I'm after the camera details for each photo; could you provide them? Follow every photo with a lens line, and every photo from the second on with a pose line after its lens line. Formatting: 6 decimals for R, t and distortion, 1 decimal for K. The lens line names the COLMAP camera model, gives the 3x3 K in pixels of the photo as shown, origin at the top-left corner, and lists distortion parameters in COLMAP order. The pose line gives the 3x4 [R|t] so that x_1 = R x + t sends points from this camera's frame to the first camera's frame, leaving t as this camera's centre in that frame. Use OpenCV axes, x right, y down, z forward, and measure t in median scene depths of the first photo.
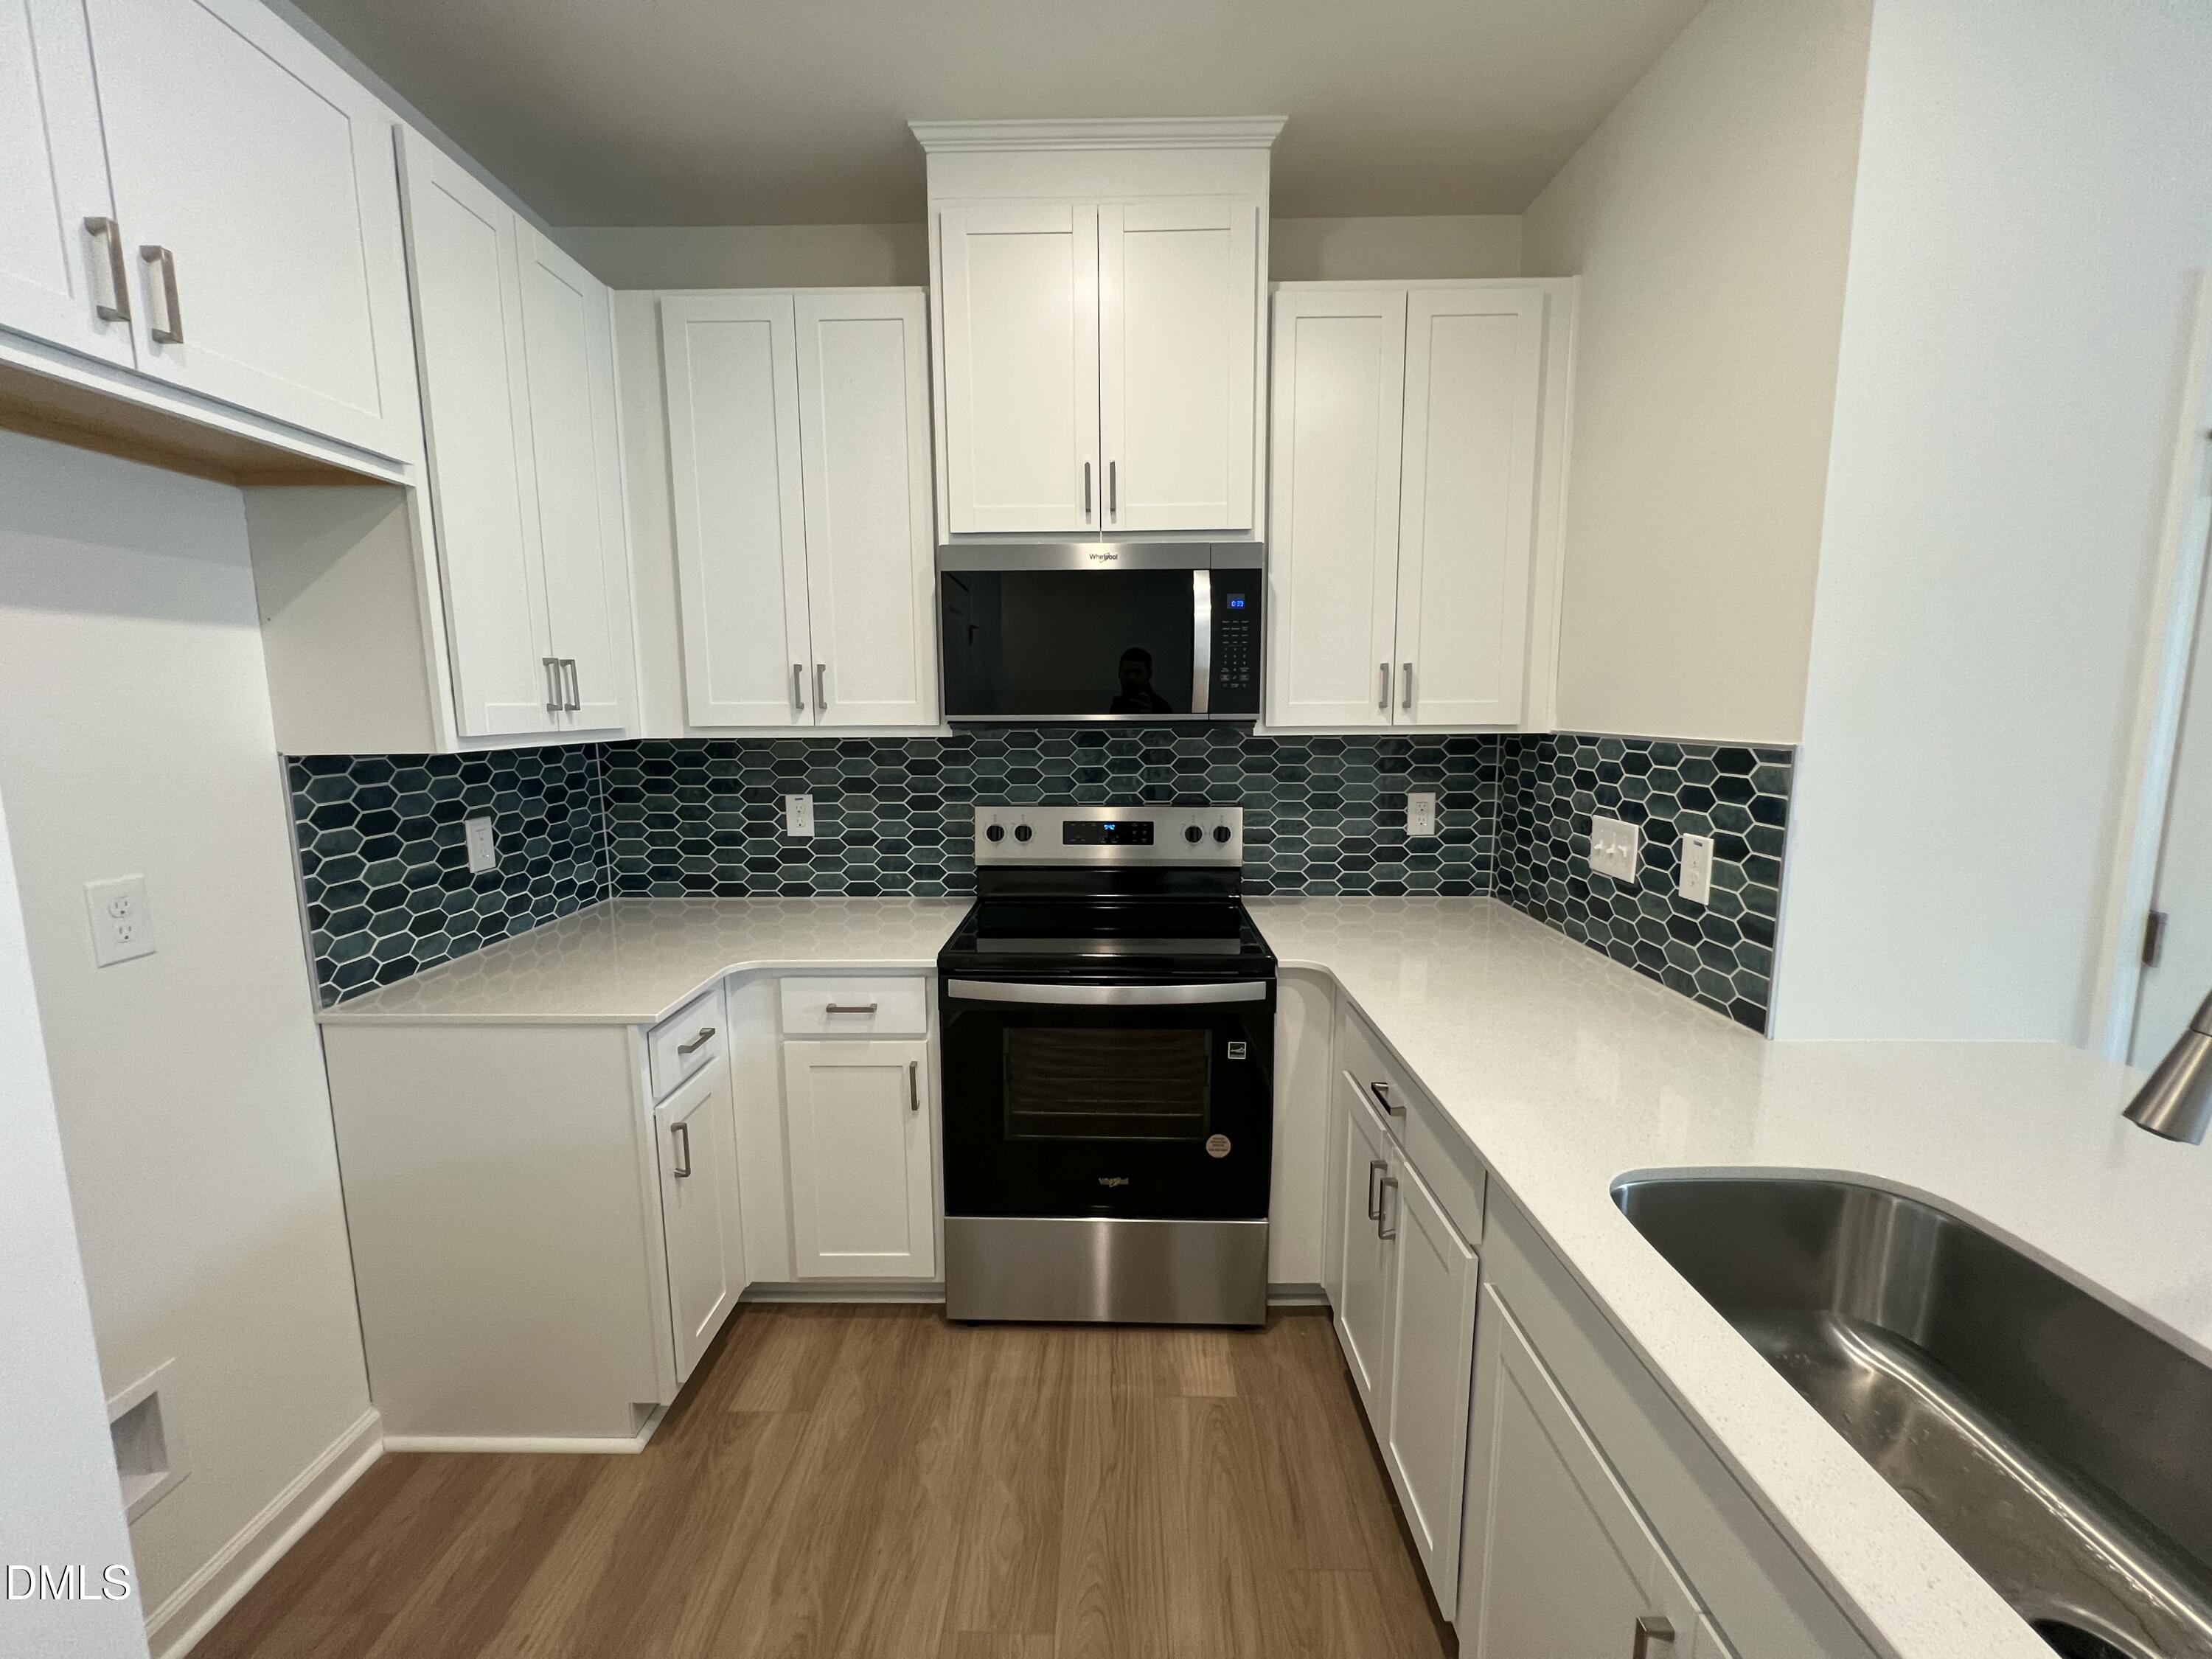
lens RADIAL K [[887.9, 0, 1103.7], [0, 887.9, 823.4], [0, 0, 1]] dist [-0.003058, 0.001724]
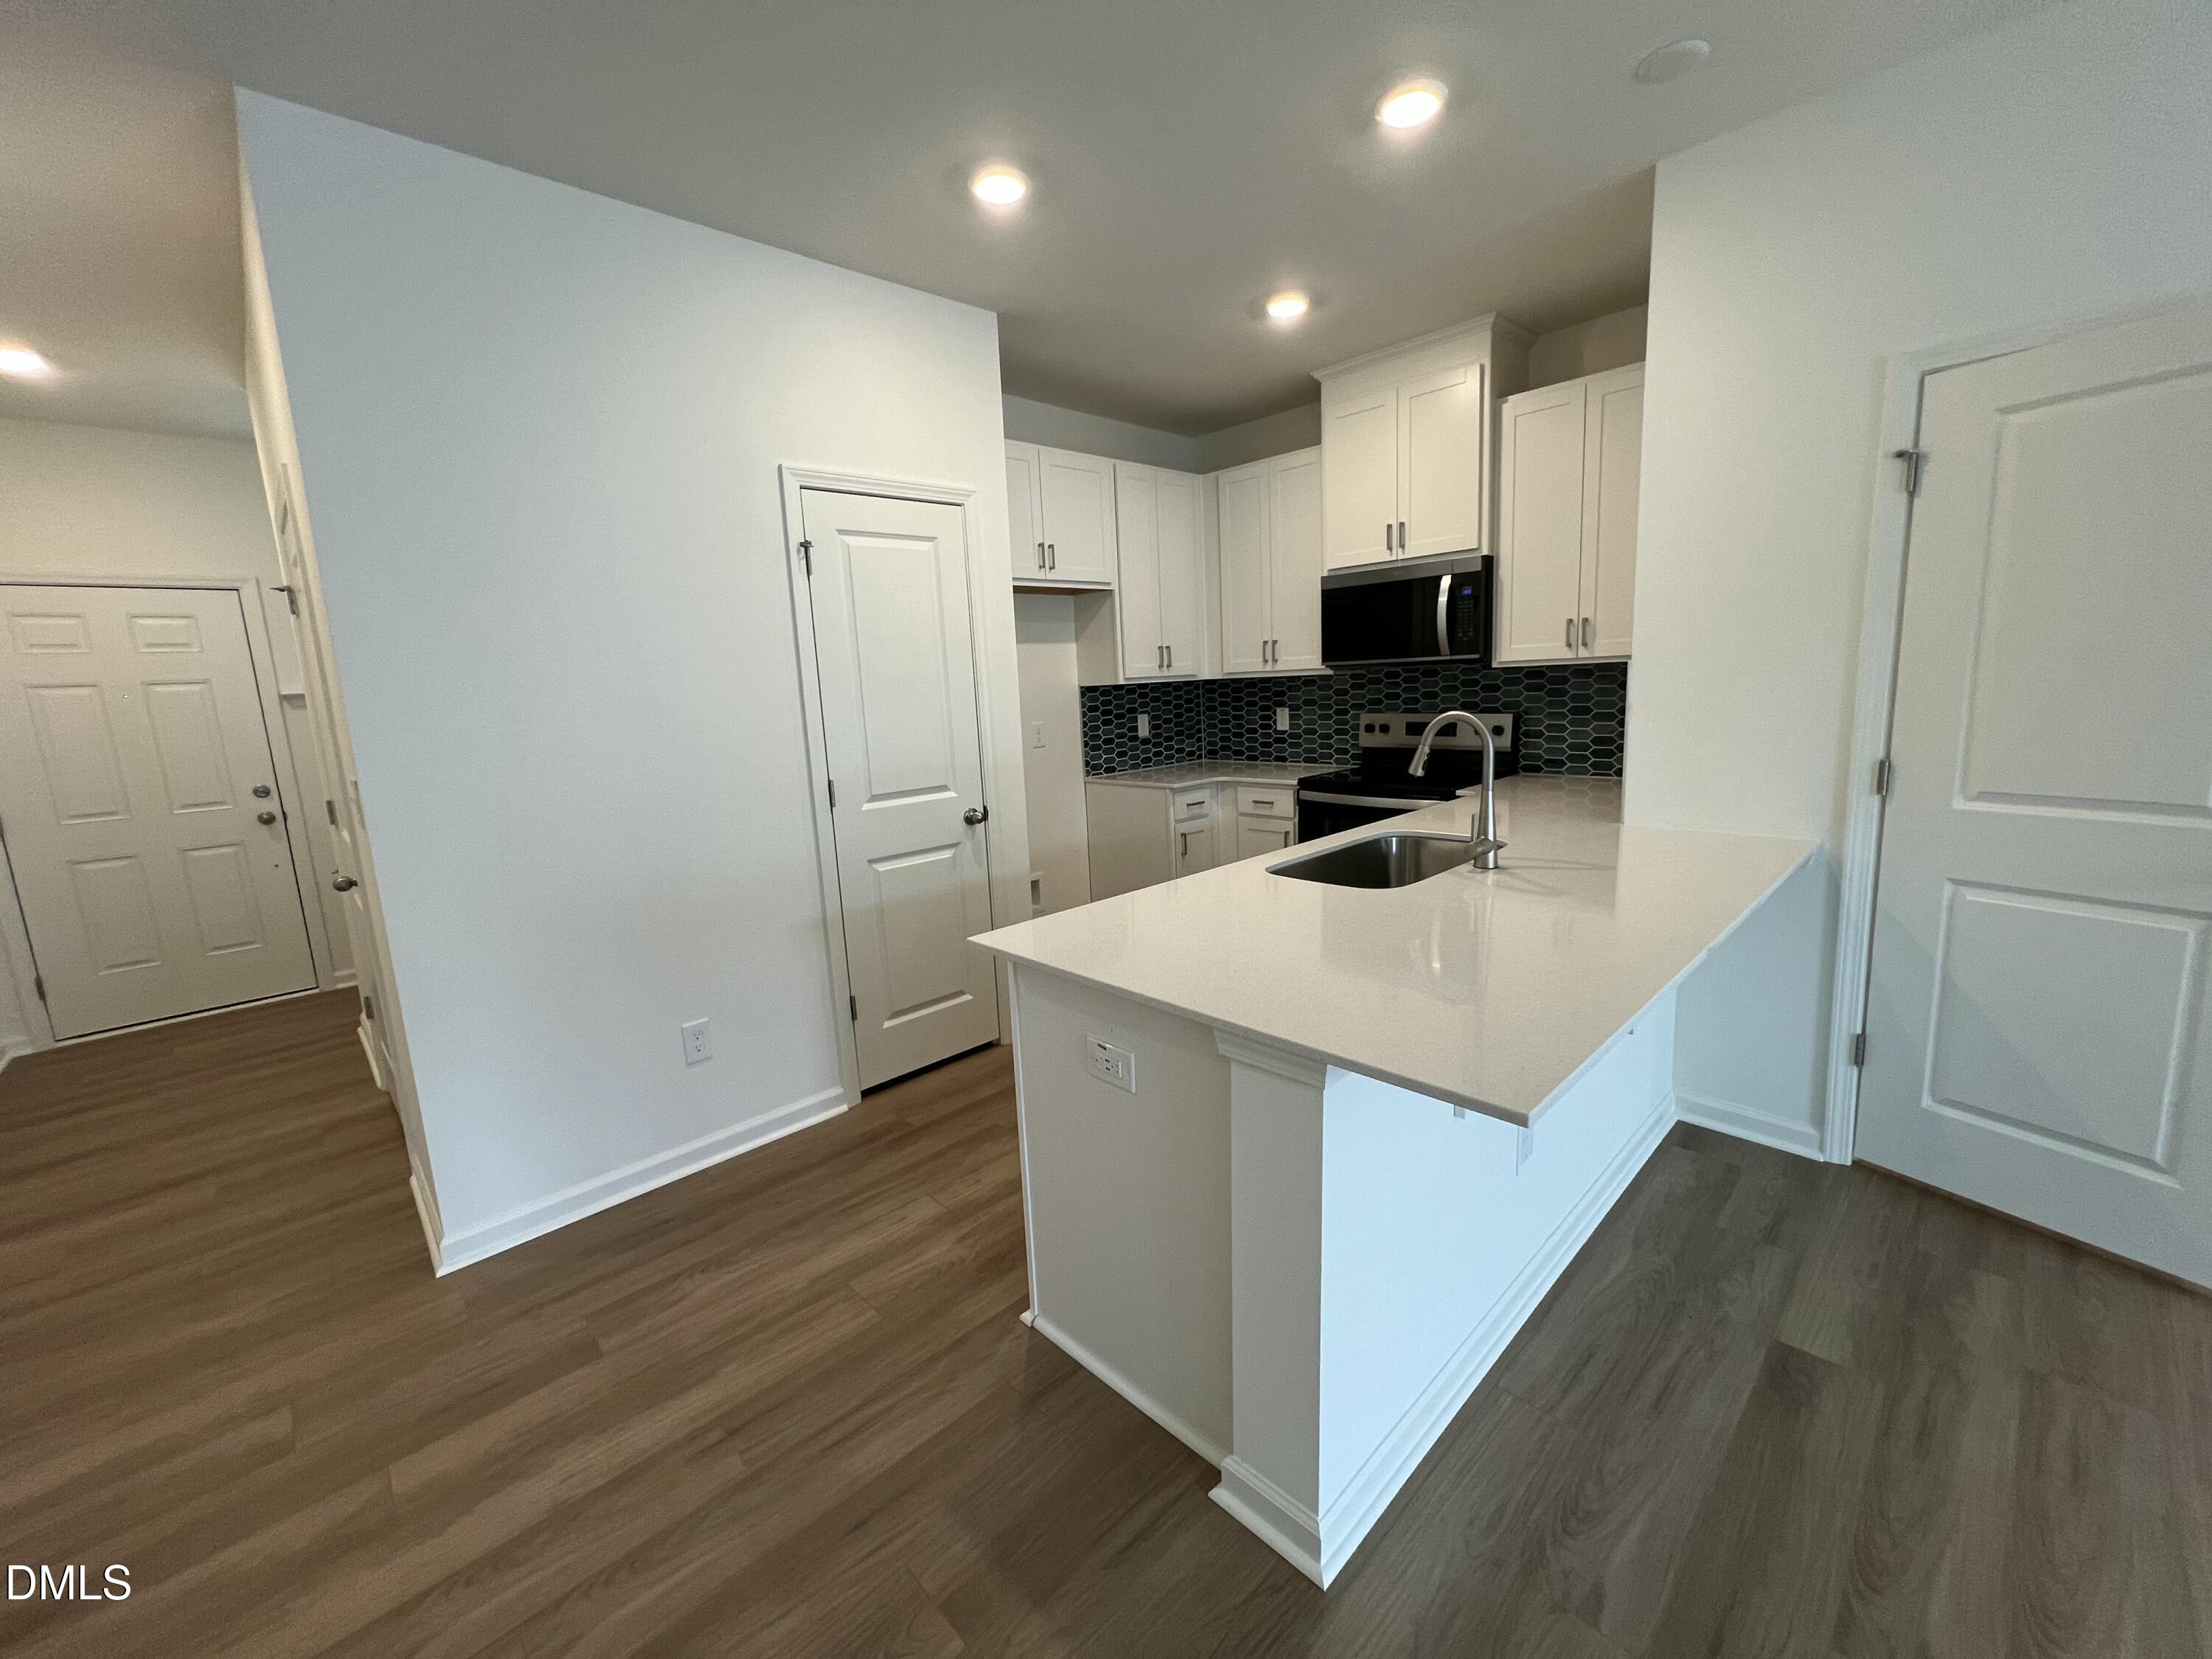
lens RADIAL K [[887.9, 0, 1096.9], [0, 887.9, 825.5], [0, 0, 1]] dist [-0.003058, 0.001724]
pose [[0.694187, 0.090305, -0.714108, 0.951158], [-0.051426, 0.995786, 0.075935, 0.118515], [0.717956, -0.015990, 0.695905, -0.764285]]
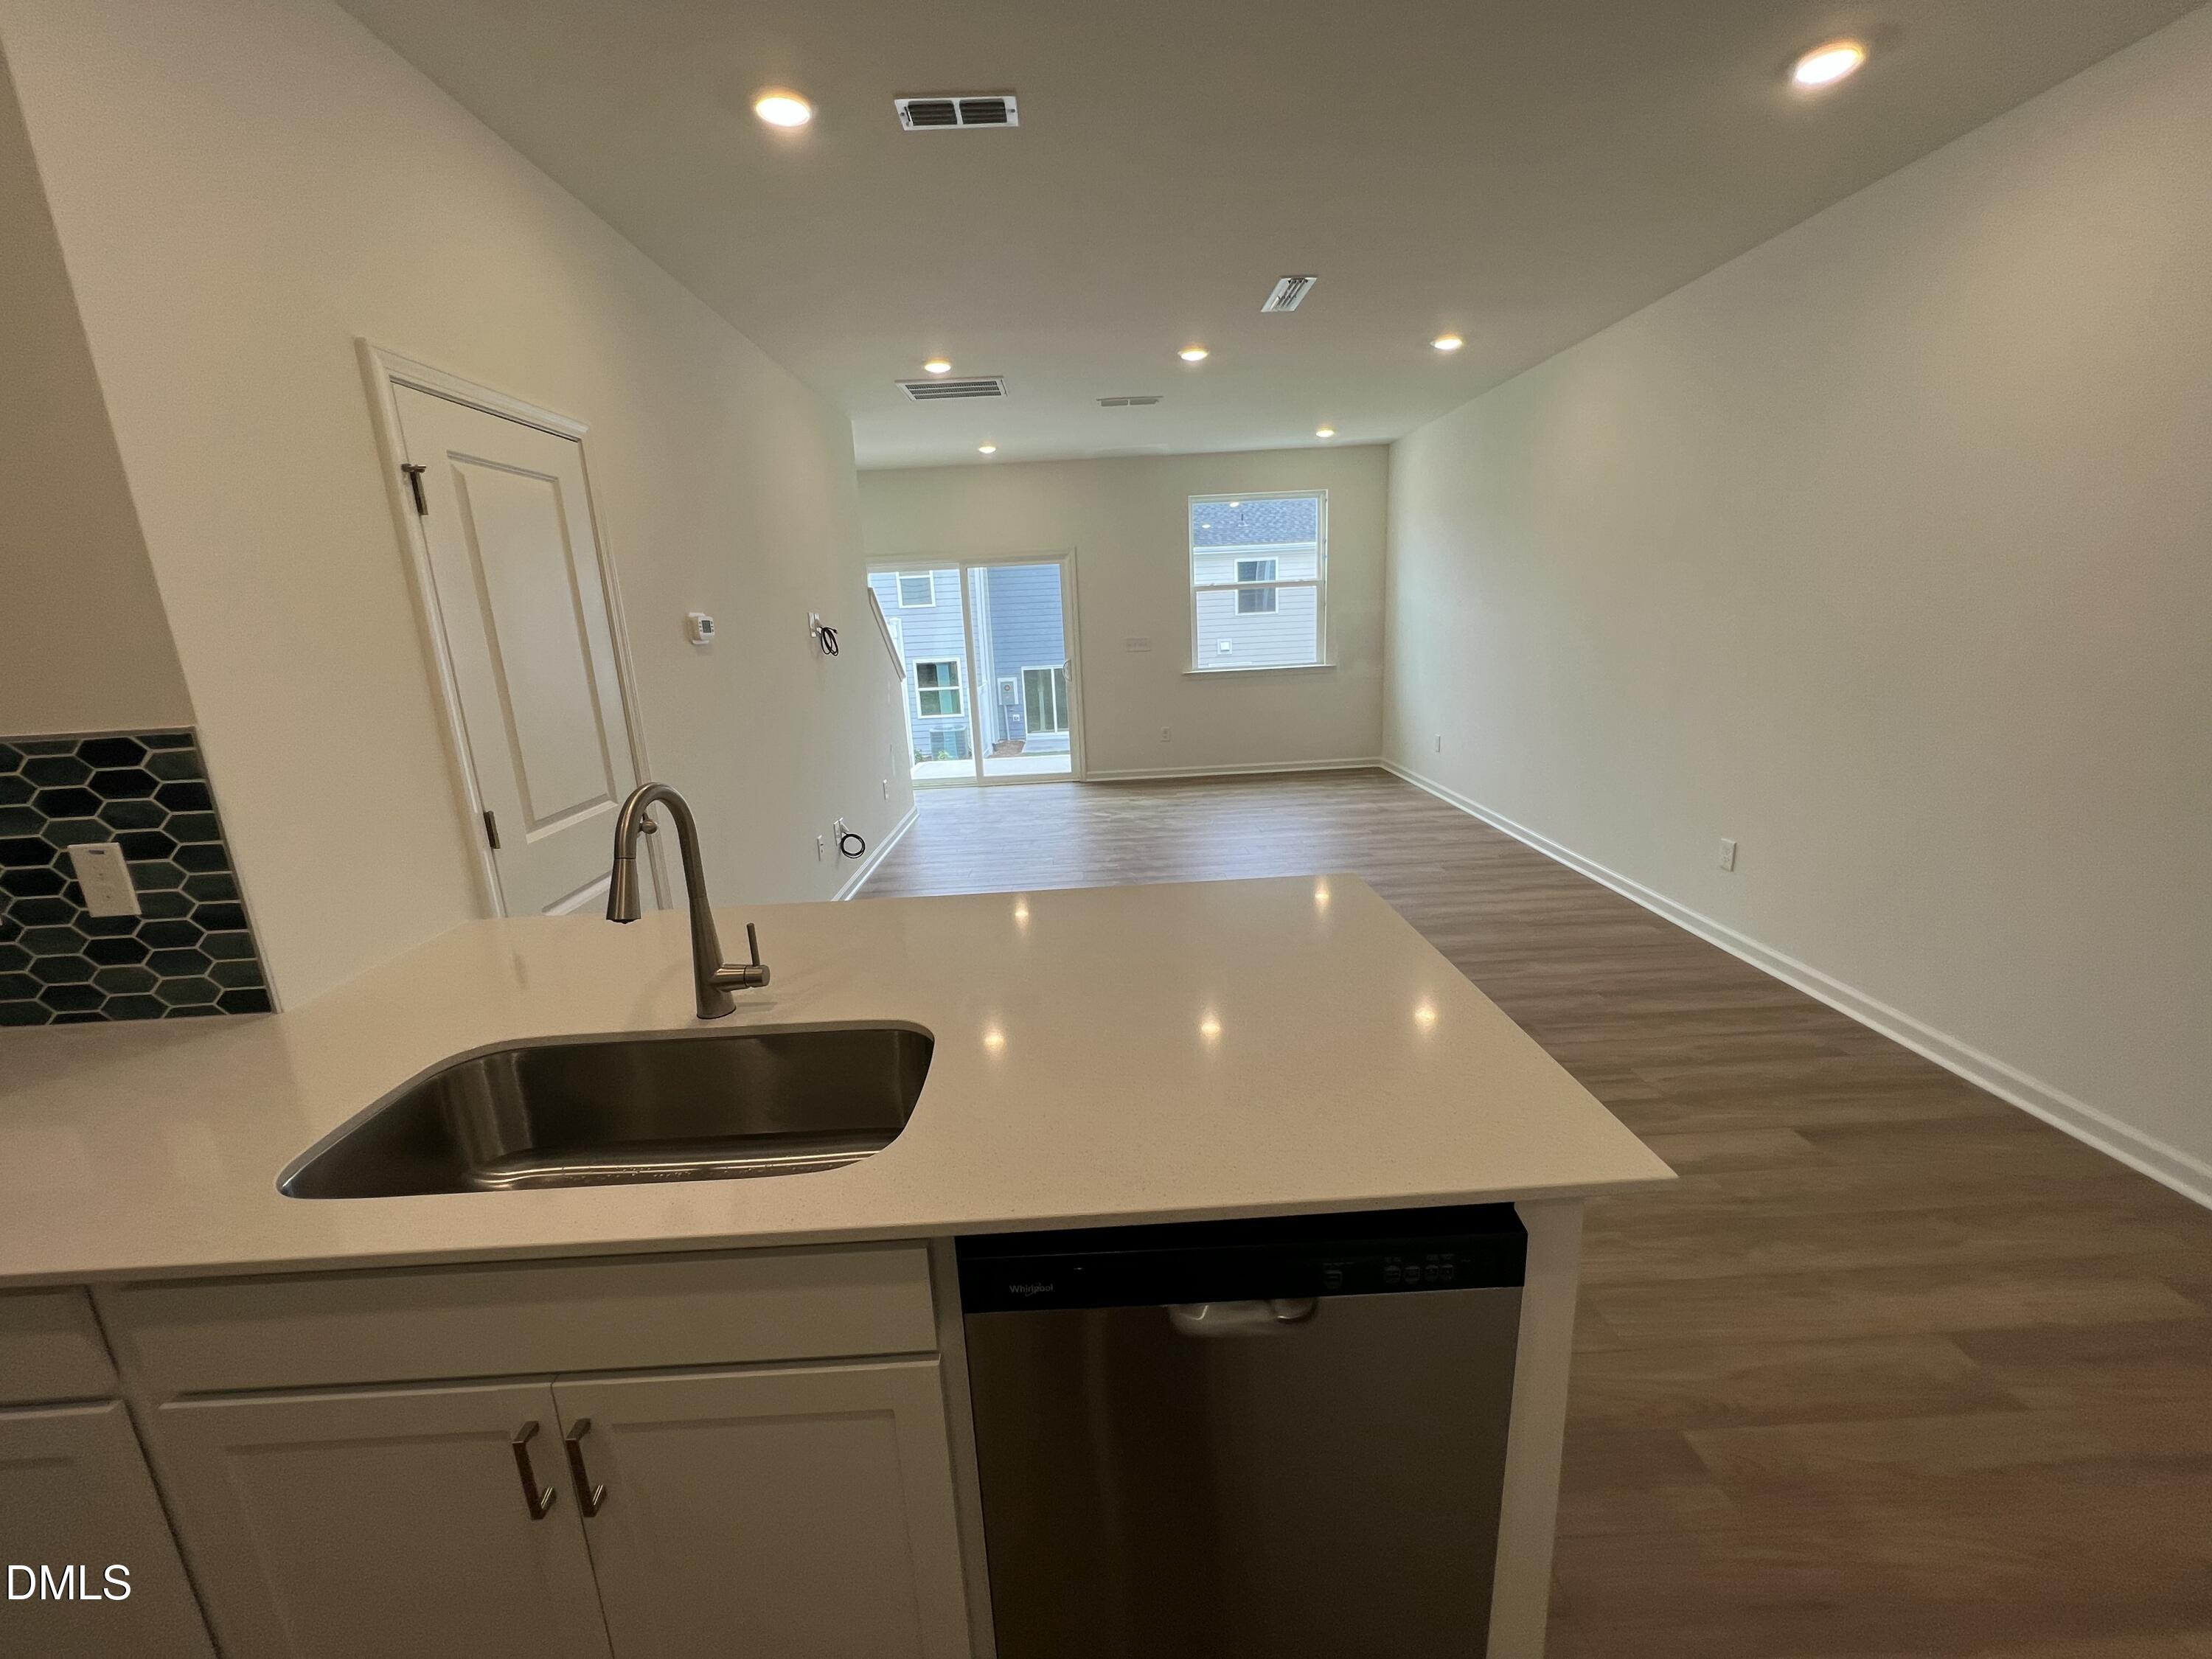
lens RADIAL K [[887.9, 0, 1098.6], [0, 887.9, 824.3], [0, 0, 1]] dist [-0.003058, 0.001724]
pose [[-0.025386, -0.228864, 0.973127, -0.157299], [0.183038, 0.955921, 0.229592, -0.018765], [-0.982778, 0.183948, 0.017623, 0.012009]]
